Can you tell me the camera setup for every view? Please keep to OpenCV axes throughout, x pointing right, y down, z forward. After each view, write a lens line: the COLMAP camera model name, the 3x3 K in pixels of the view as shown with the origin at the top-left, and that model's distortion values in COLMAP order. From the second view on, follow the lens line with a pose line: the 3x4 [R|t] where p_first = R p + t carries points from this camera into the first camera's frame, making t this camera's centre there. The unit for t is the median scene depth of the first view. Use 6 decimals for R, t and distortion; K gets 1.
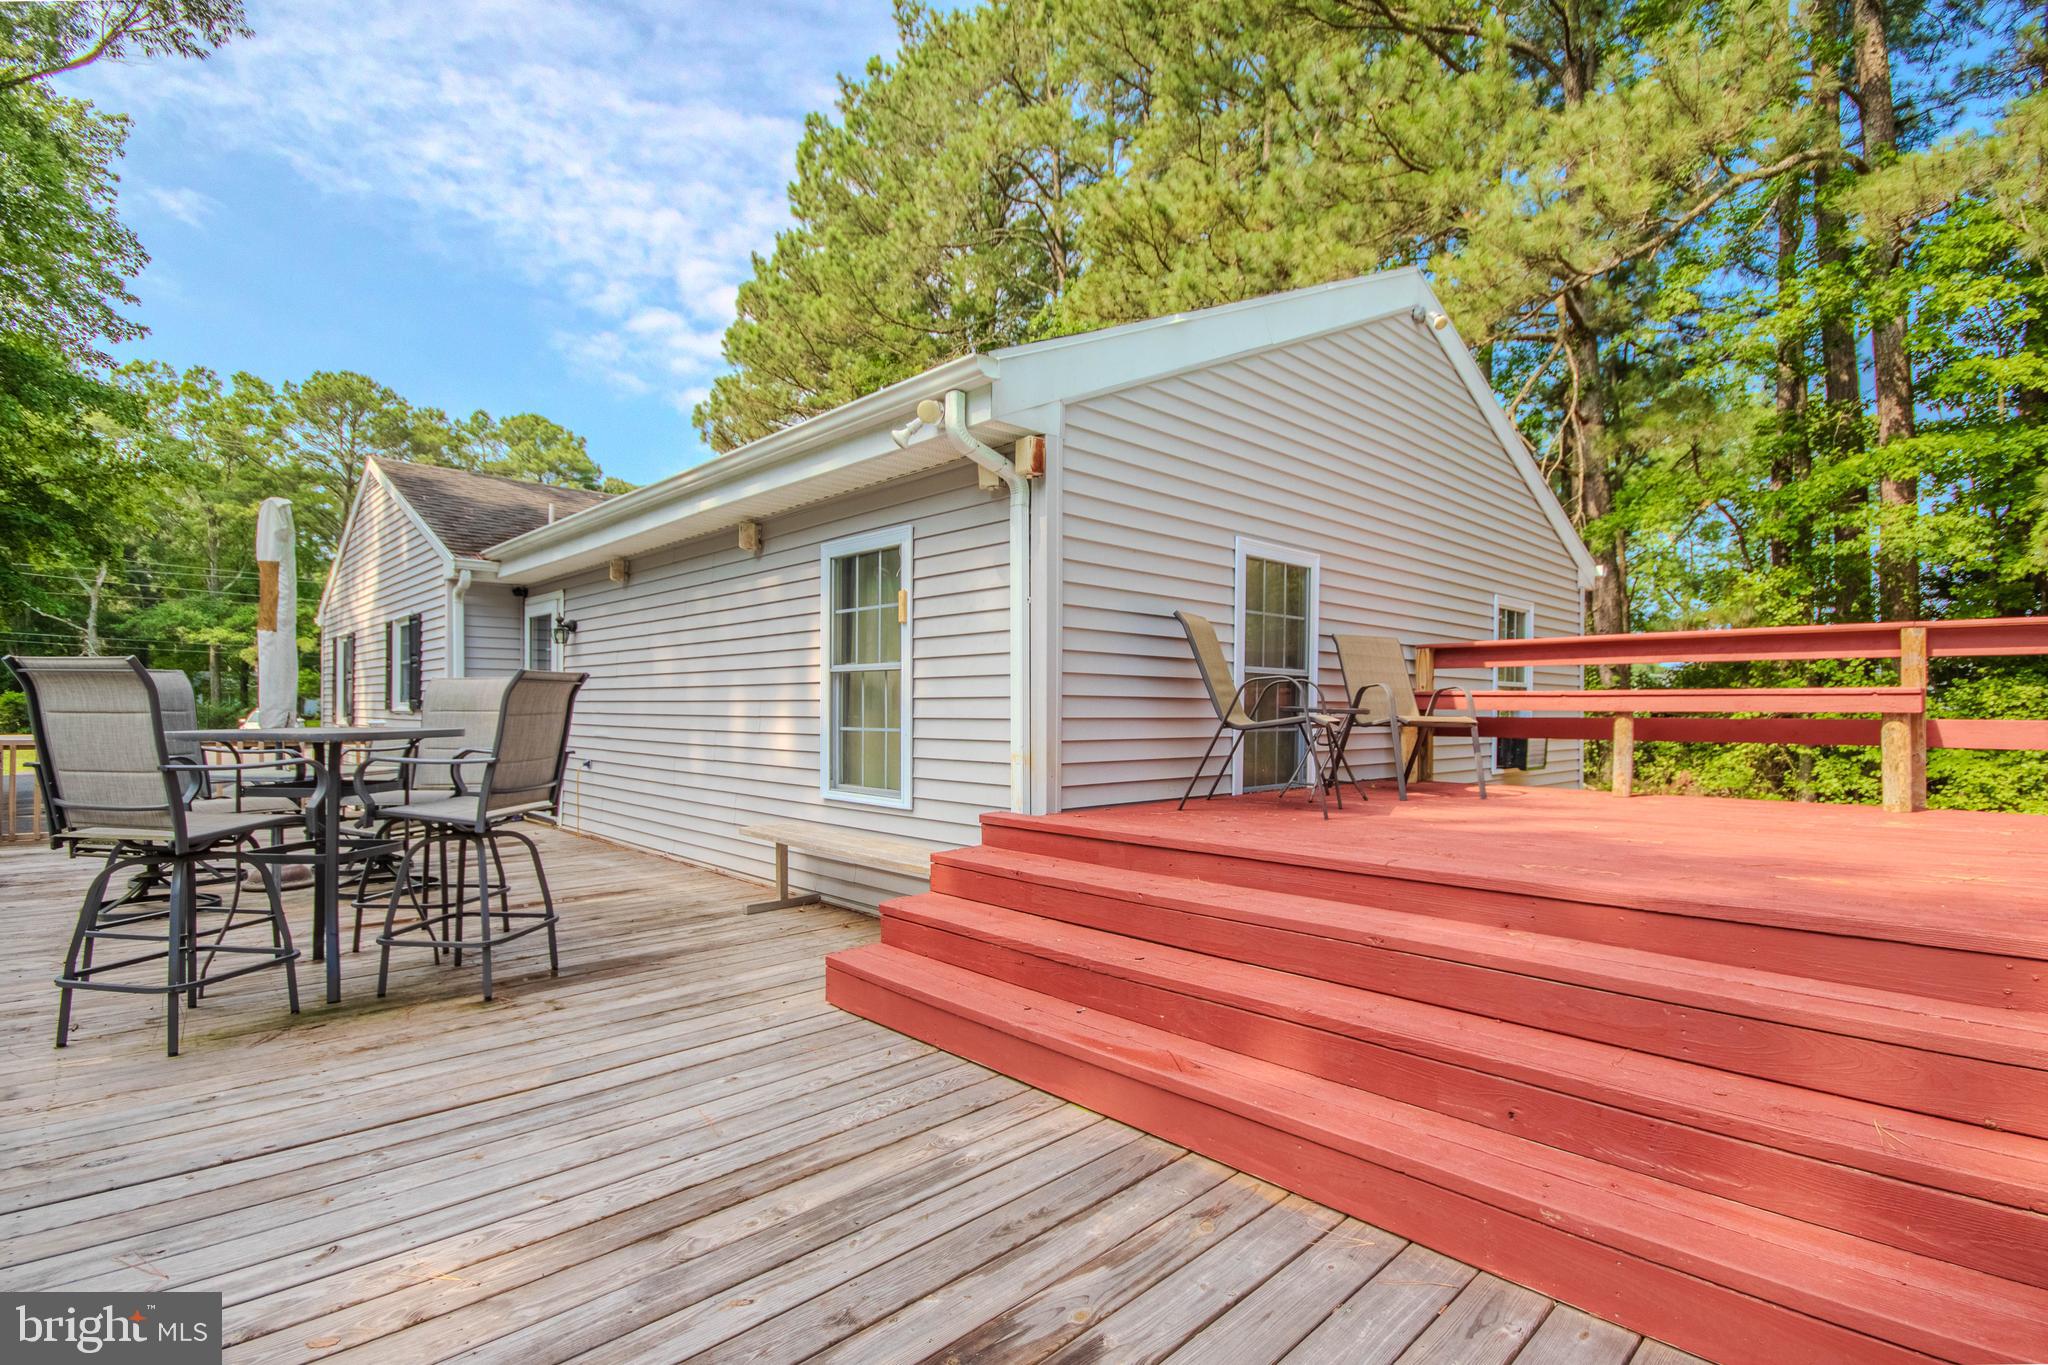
lens RADIAL K [[950.8, 0, 1026.9], [0, 950.8, 692.7], [0, 0, 1]] dist [-0.002483, -0.003280]
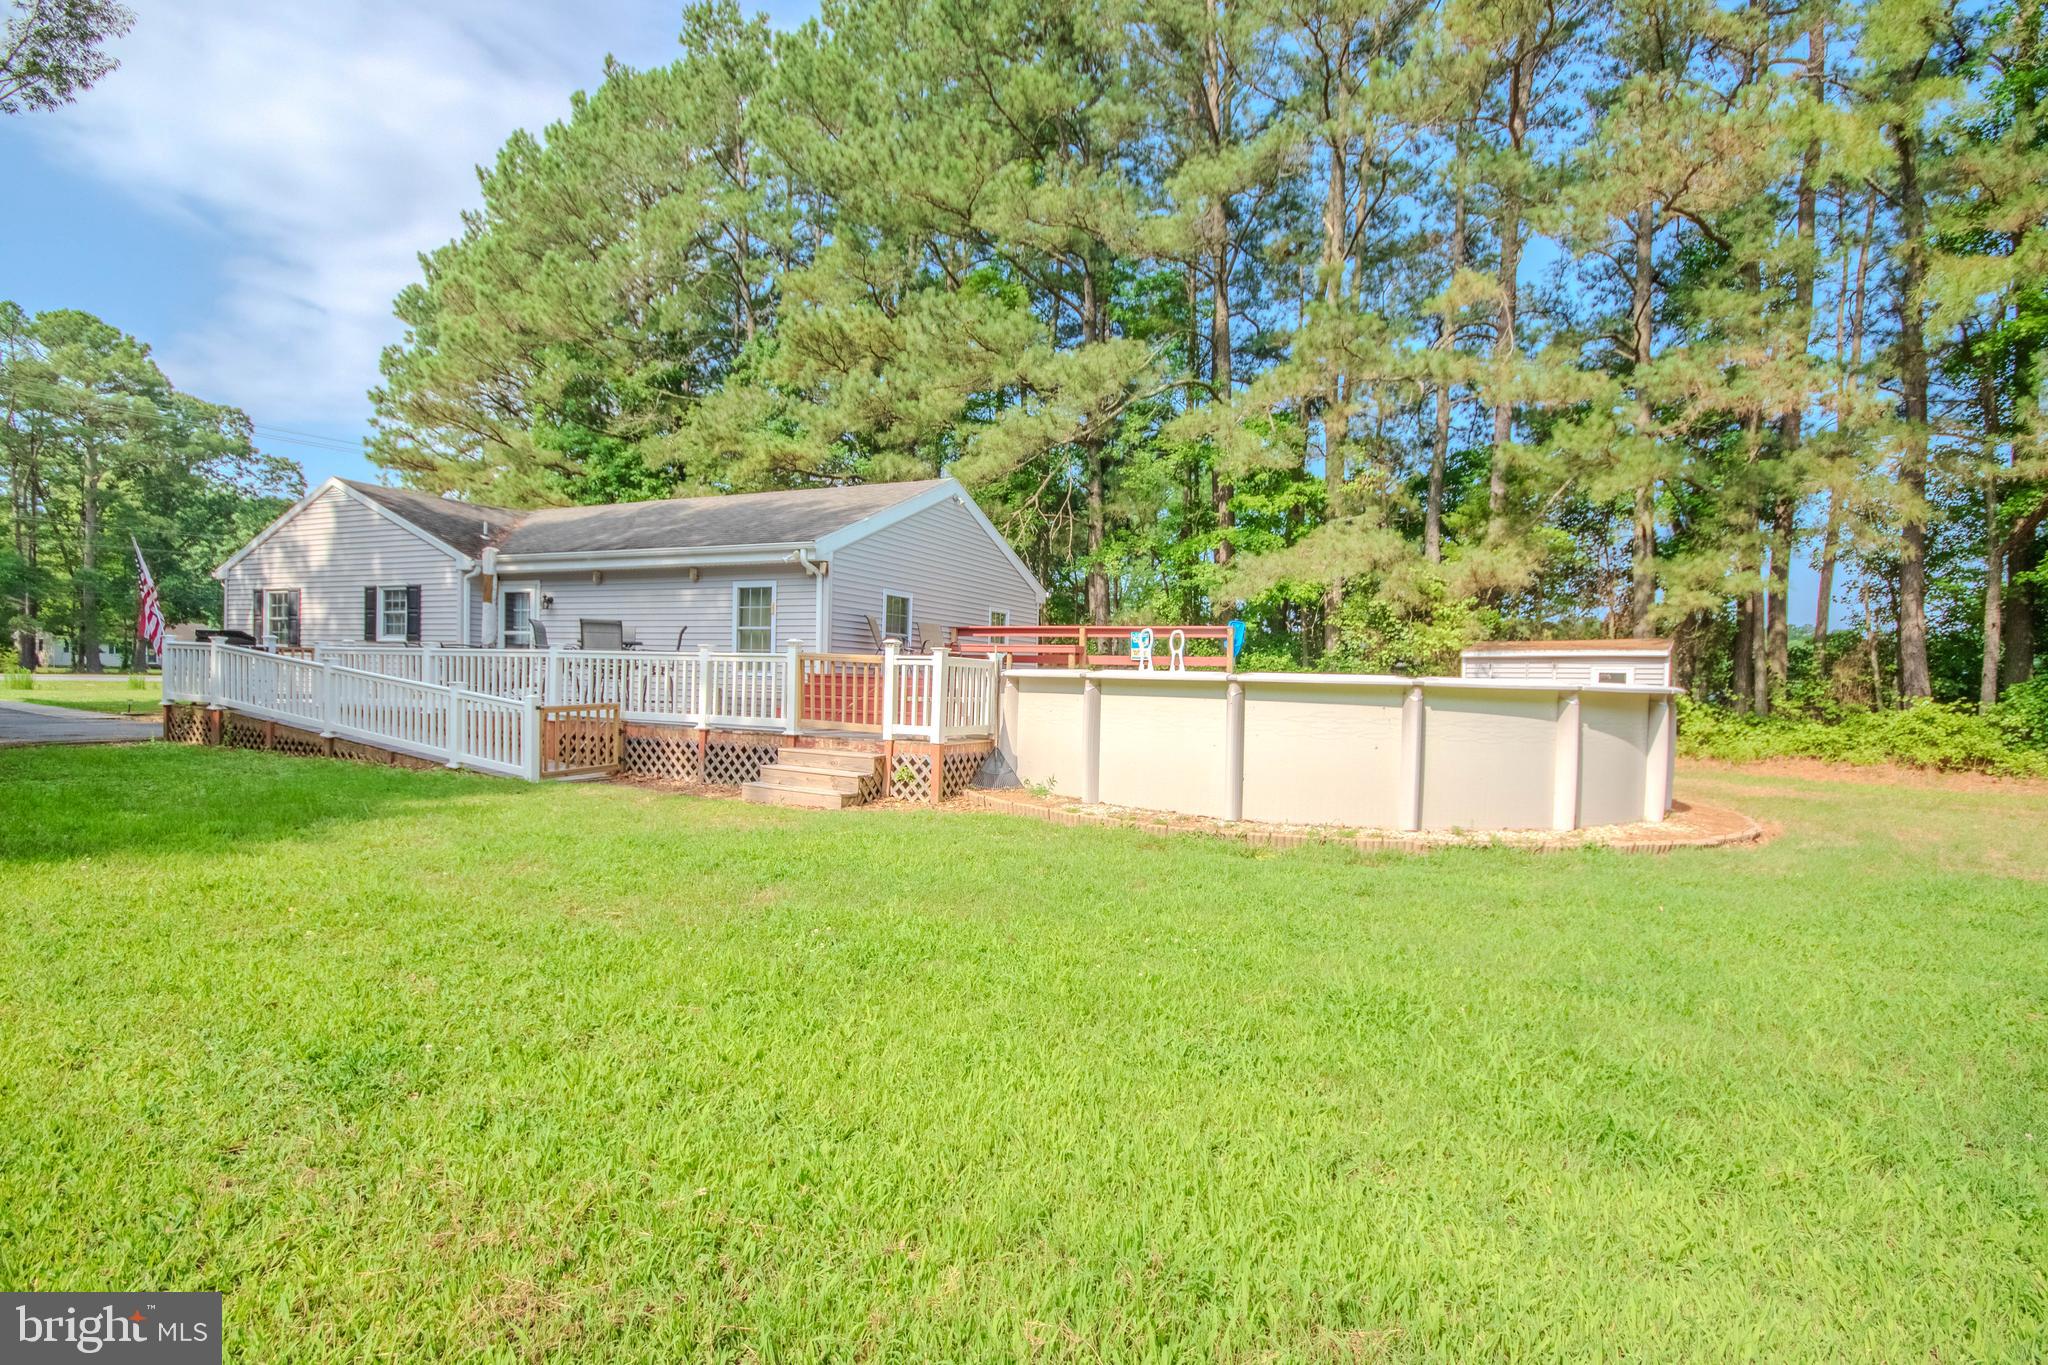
lens RADIAL K [[950.8, 0, 1036.9], [0, 950.8, 685.6], [0, 0, 1]] dist [-0.002483, -0.003280]
pose [[0.928083, 0.015120, 0.372066, -0.395927], [-0.025484, 0.999412, 0.022955, 0.052673], [-0.371501, -0.030786, 0.927922, -1.763147]]
